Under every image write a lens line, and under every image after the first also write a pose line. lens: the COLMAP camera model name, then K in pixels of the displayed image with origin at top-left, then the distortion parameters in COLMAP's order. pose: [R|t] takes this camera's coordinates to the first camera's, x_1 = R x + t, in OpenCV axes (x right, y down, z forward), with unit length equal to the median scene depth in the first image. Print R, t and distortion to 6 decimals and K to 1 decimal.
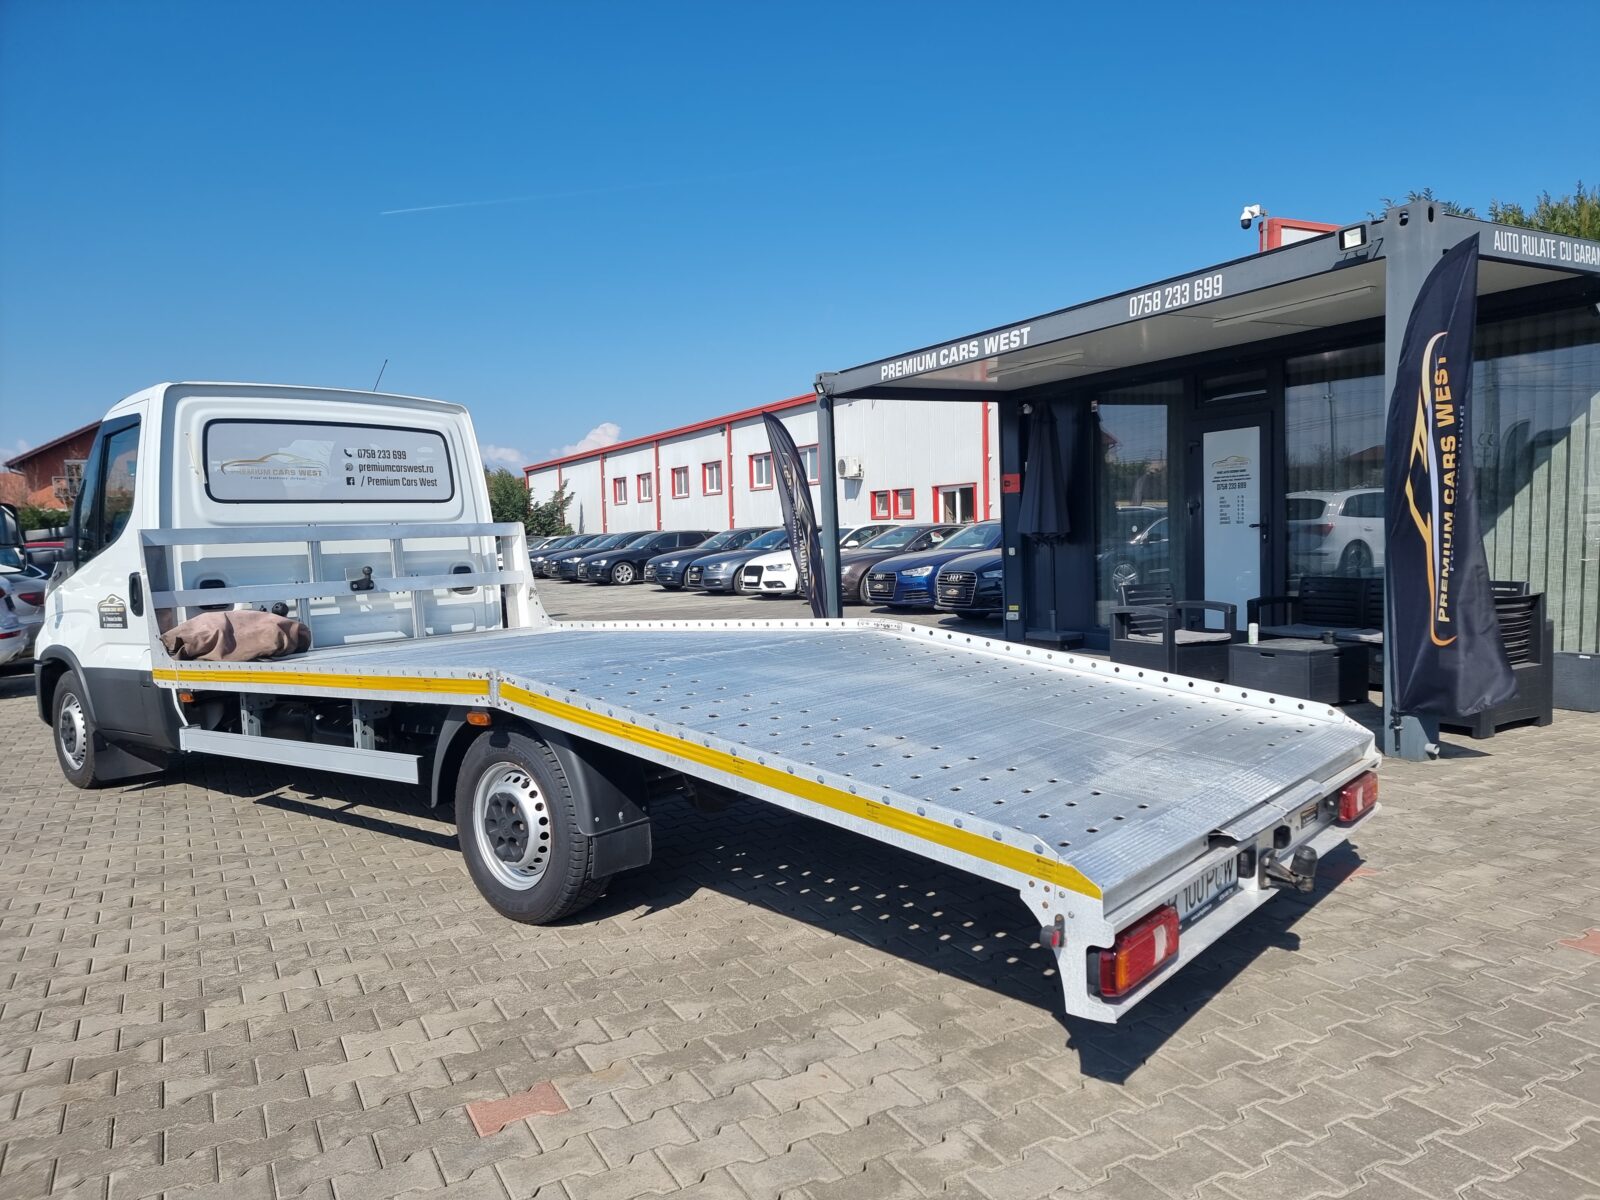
lens RADIAL K [[1113.5, 0, 827.0], [0, 1113.5, 601.7], [0, 0, 1]] dist [0.084699, -0.084984]
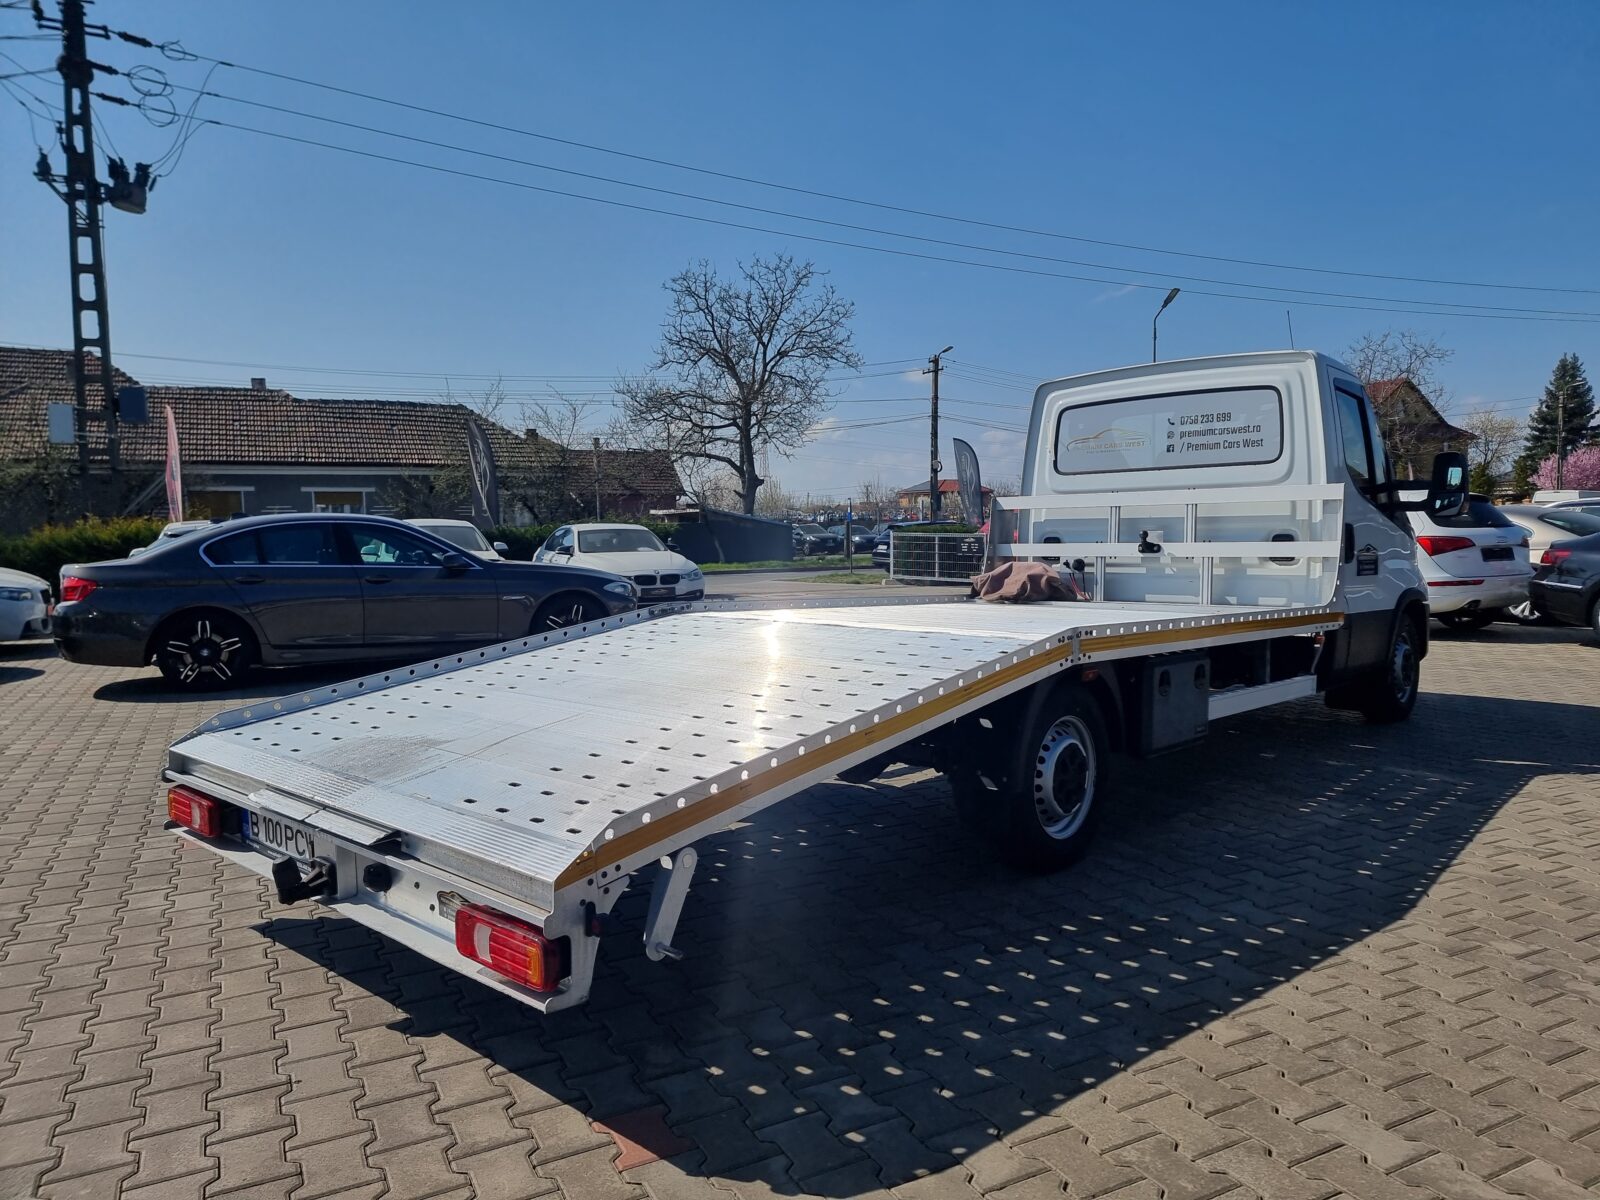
lens RADIAL K [[1107.0, 0, 801.9], [0, 1107.0, 592.4], [0, 0, 1]] dist [0.090390, -0.080562]
pose [[-0.054992, 0.091229, -0.994310, 0.624955], [-0.046663, 0.994494, 0.093827, -0.053842], [0.997396, 0.051557, -0.050432, 0.697311]]
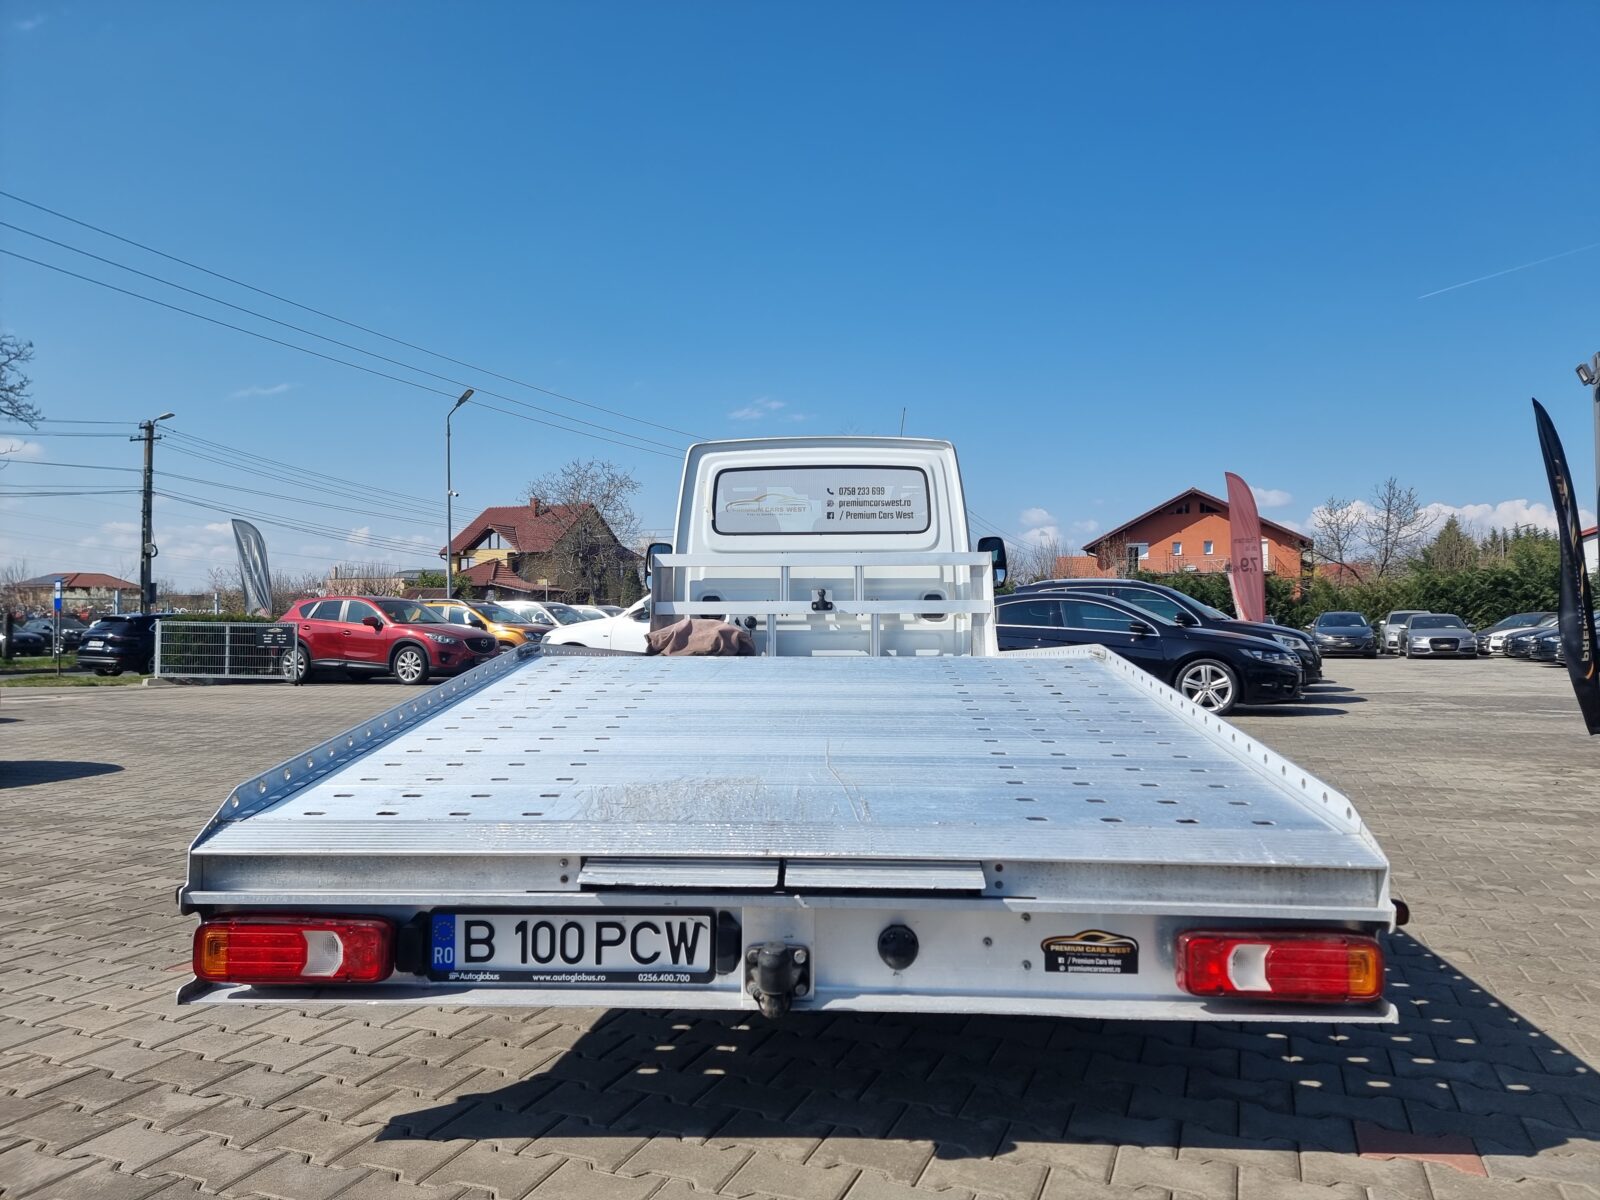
lens RADIAL K [[1107.0, 0, 801.9], [0, 1107.0, 592.4], [0, 0, 1]] dist [0.090390, -0.080562]
pose [[0.609175, 0.005804, -0.793015, 0.437469], [-0.069019, 0.996567, -0.045725, 0.023389], [0.790027, 0.082588, 0.607484, 0.293425]]
